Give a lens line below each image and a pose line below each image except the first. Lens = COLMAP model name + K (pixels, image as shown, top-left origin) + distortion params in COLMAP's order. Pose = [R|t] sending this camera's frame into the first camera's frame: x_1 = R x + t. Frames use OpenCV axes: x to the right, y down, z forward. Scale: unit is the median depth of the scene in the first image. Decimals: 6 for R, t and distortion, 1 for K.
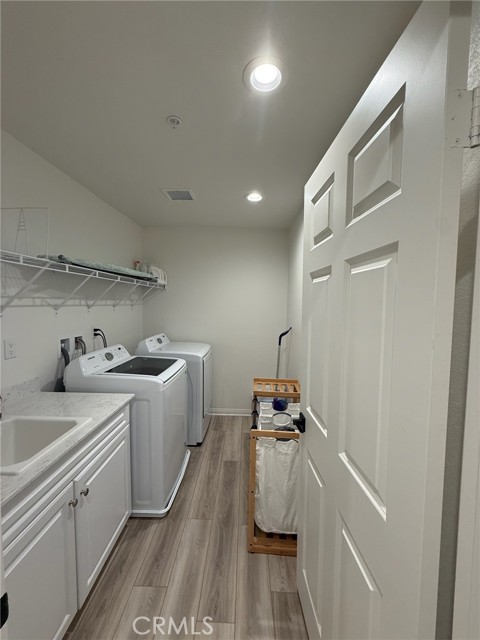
lens RADIAL K [[253.3, 0, 240.8], [0, 253.3, 321.0], [0, 0, 1]] dist [-0.008492, 0.000450]
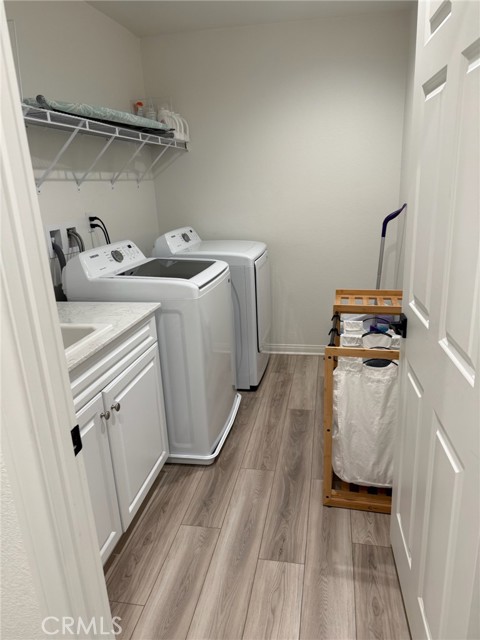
lens RADIAL K [[442.8, 0, 242.2], [0, 442.8, 323.2], [0, 0, 1]] dist [0.032332, -0.049675]
pose [[0.984424, -0.003408, -0.175779, 0.022893], [0.045037, 0.971339, 0.233394, 0.066309], [0.169946, -0.237675, 0.956362, -0.159311]]
